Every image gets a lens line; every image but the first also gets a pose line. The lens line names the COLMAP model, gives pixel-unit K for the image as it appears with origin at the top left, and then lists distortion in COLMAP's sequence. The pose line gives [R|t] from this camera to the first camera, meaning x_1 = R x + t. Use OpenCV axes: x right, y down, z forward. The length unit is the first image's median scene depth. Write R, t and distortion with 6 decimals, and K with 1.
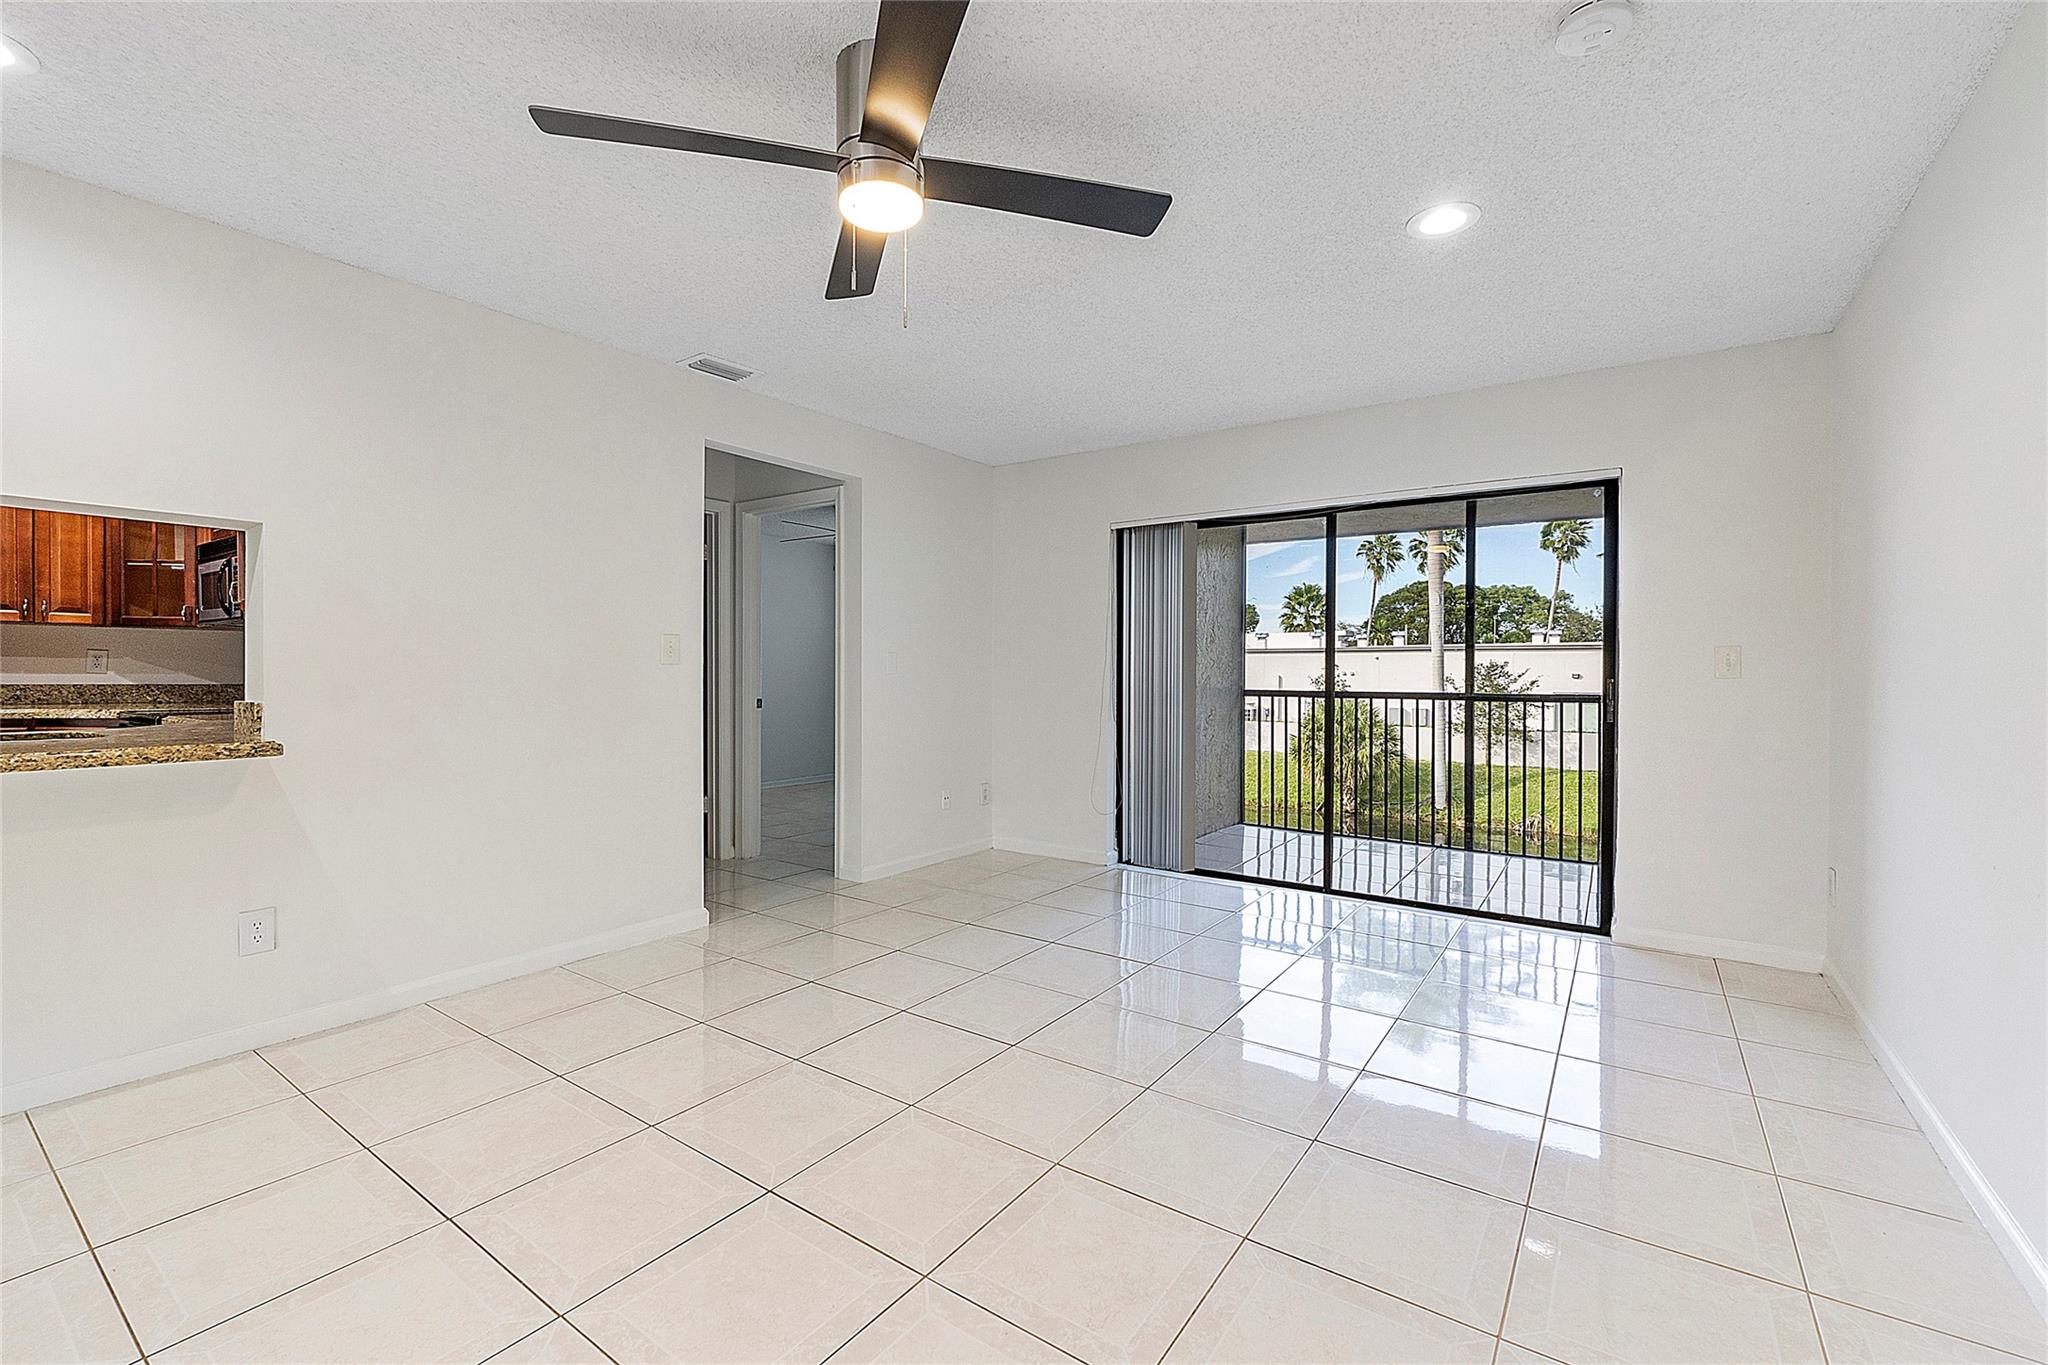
lens RADIAL K [[850.8, 0, 1024.0], [0, 850.8, 682.5], [0, 0, 1]] dist [-0.001056, -0.000093]
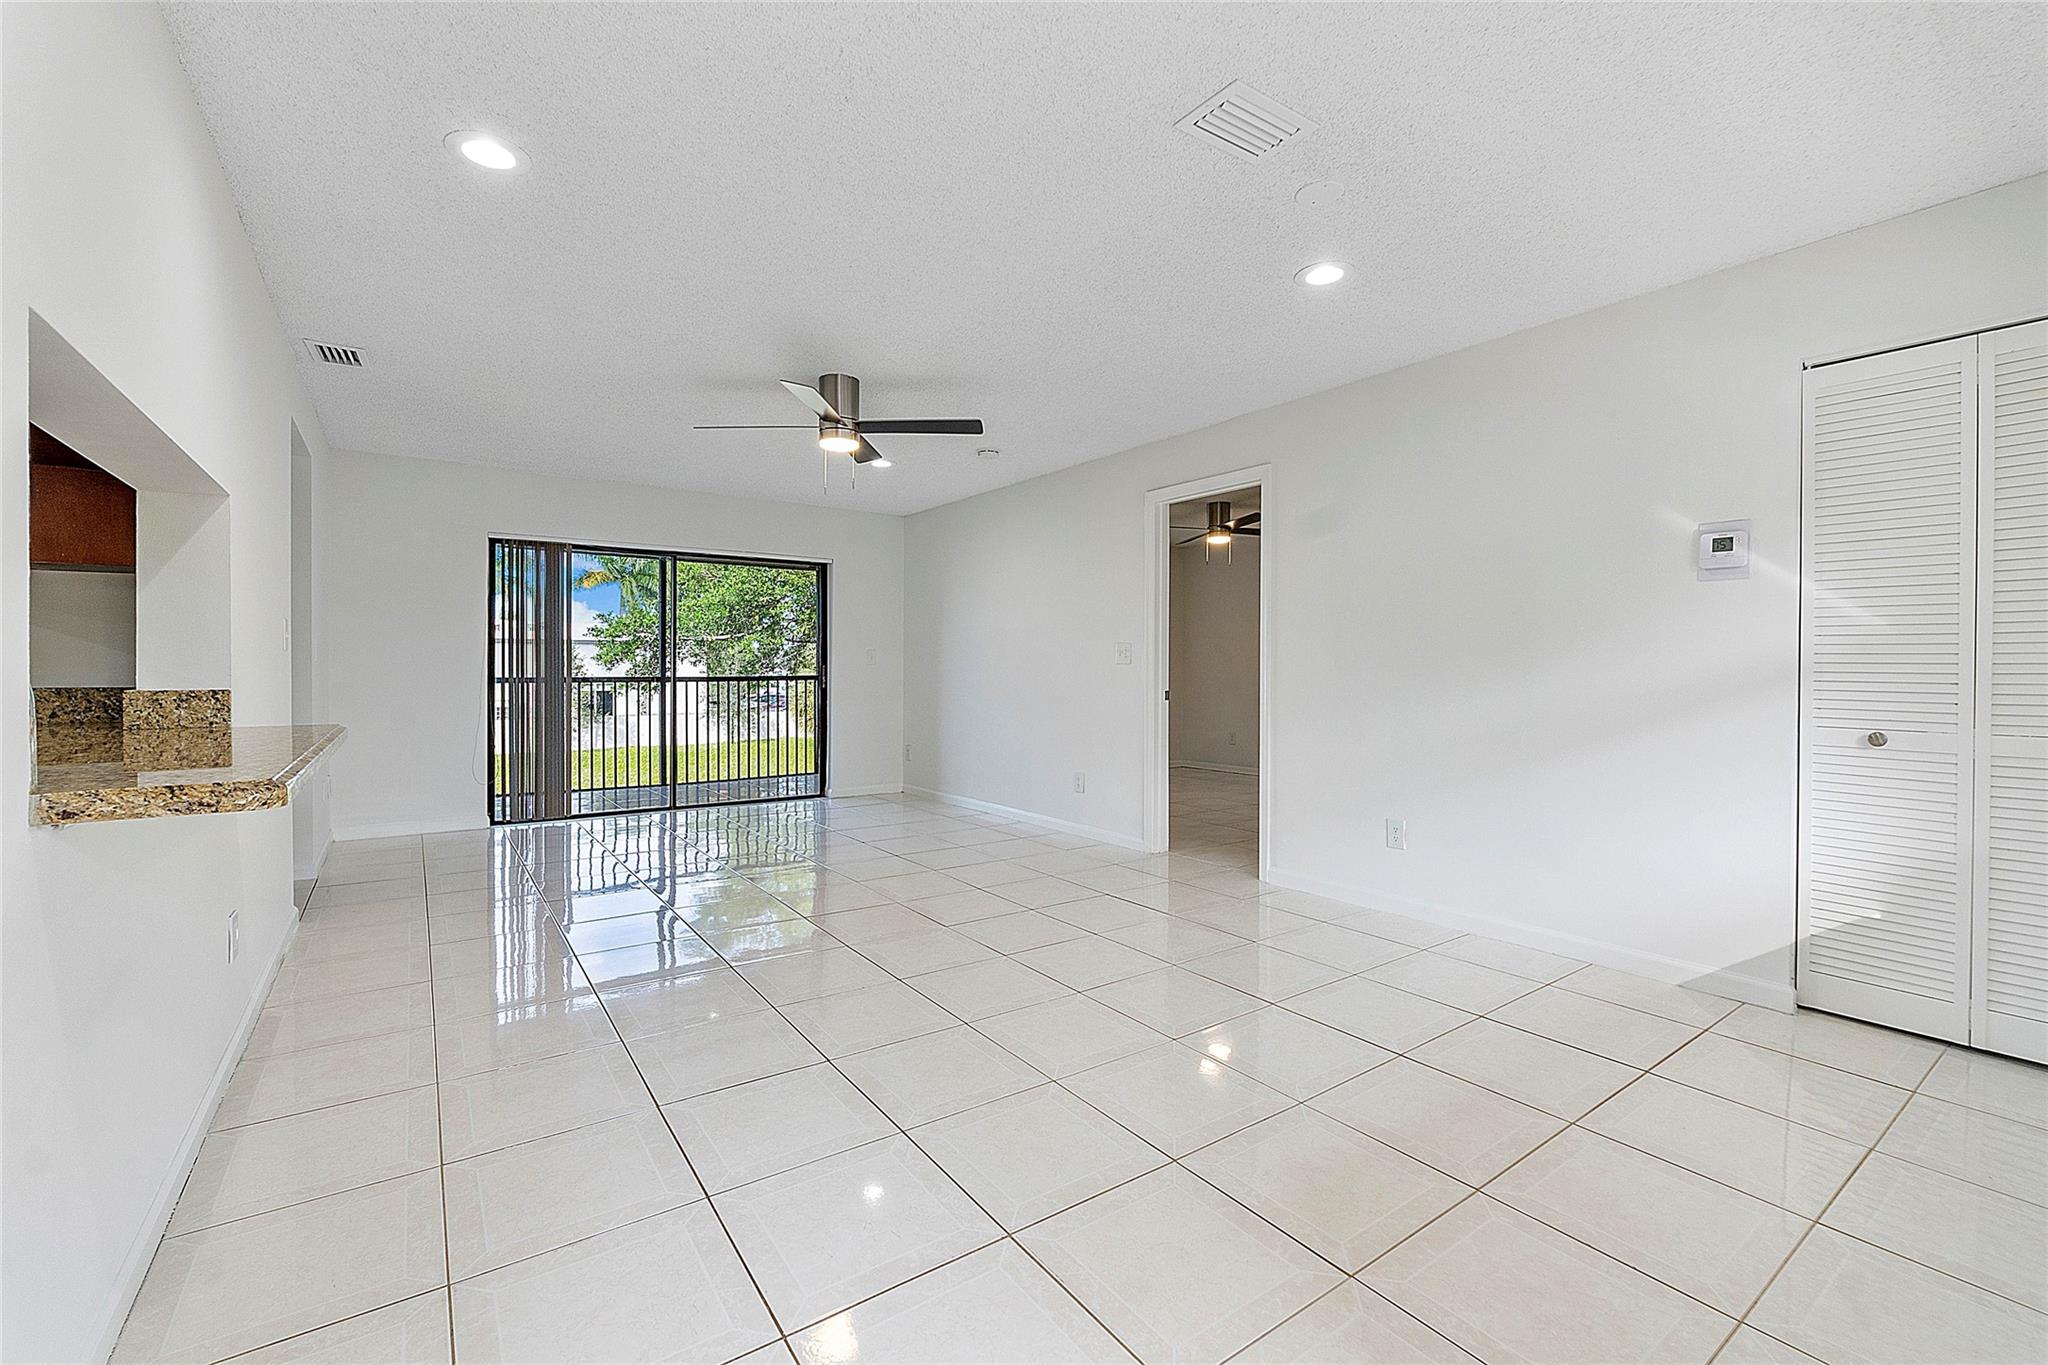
lens RADIAL K [[867.8, 0, 1024.0], [0, 867.8, 682.5], [0, 0, 1]] dist [0.000055, 0.000003]
pose [[0.334545, -0.020405, 0.942159, -1.029906], [0.004437, 0.999789, 0.020078, -0.005831], [-0.942369, -0.002537, 0.334565, -0.103340]]
